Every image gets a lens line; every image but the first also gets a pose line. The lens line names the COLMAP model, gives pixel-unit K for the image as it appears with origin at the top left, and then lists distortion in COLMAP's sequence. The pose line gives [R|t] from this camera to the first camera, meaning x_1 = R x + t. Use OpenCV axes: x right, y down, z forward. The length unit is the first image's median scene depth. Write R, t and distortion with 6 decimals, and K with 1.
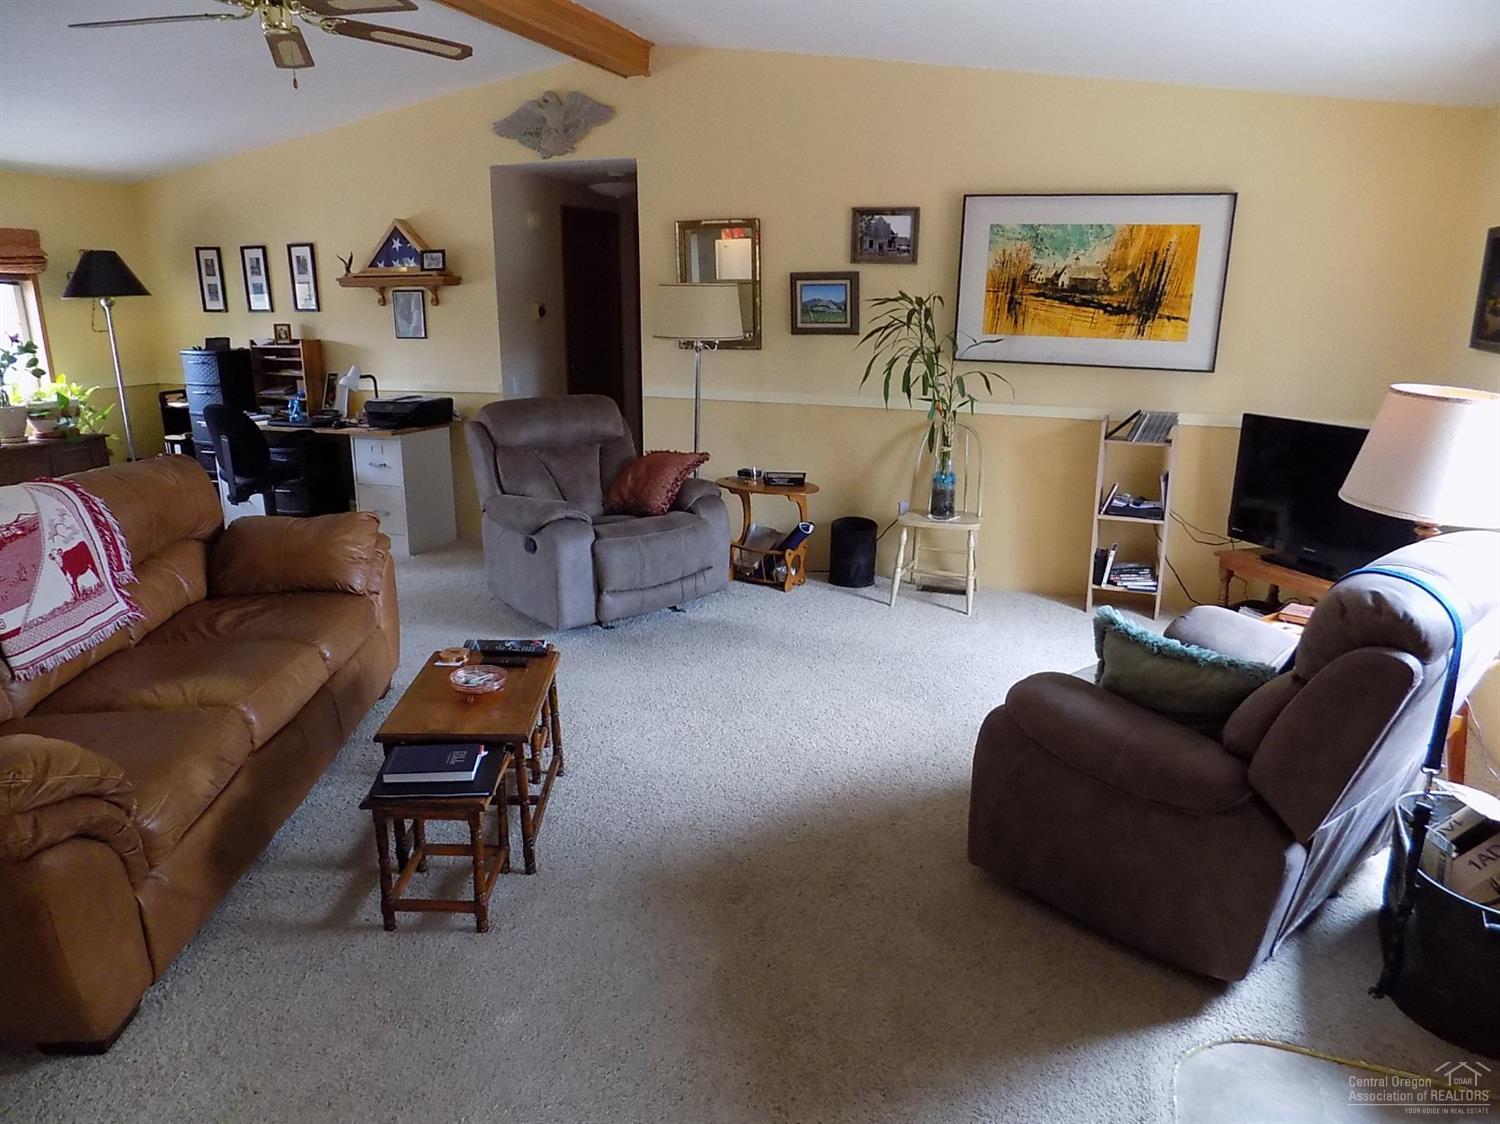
lens RADIAL K [[1013.0, 0, 750.0], [0, 1013.0, 562.0], [0, 0, 1]] dist [-0.074033, 0.067547]
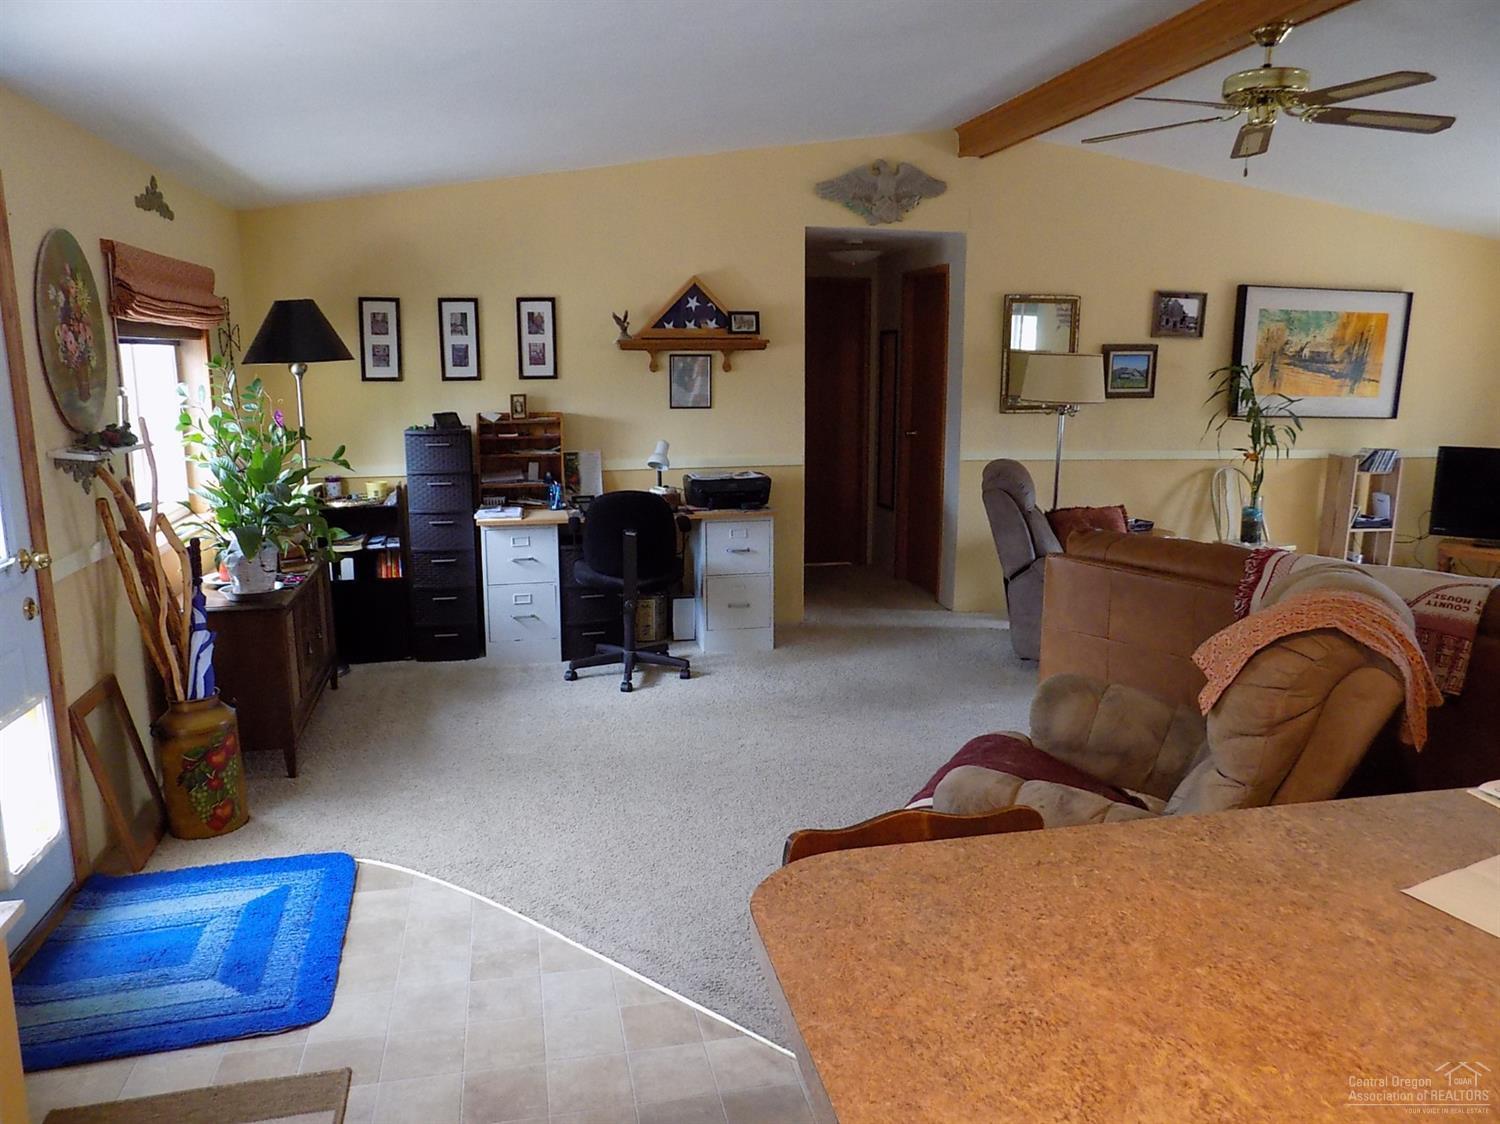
lens RADIAL K [[1102.6, 0, 750.0], [0, 1102.6, 562.0], [0, 0, 1]] dist [-0.093064, 0.116013]
pose [[0.837183, -0.098507, 0.537978, -0.962628], [0.138723, 0.989725, -0.034651, -0.057503], [-0.529037, 0.103639, 0.842246, 0.202859]]
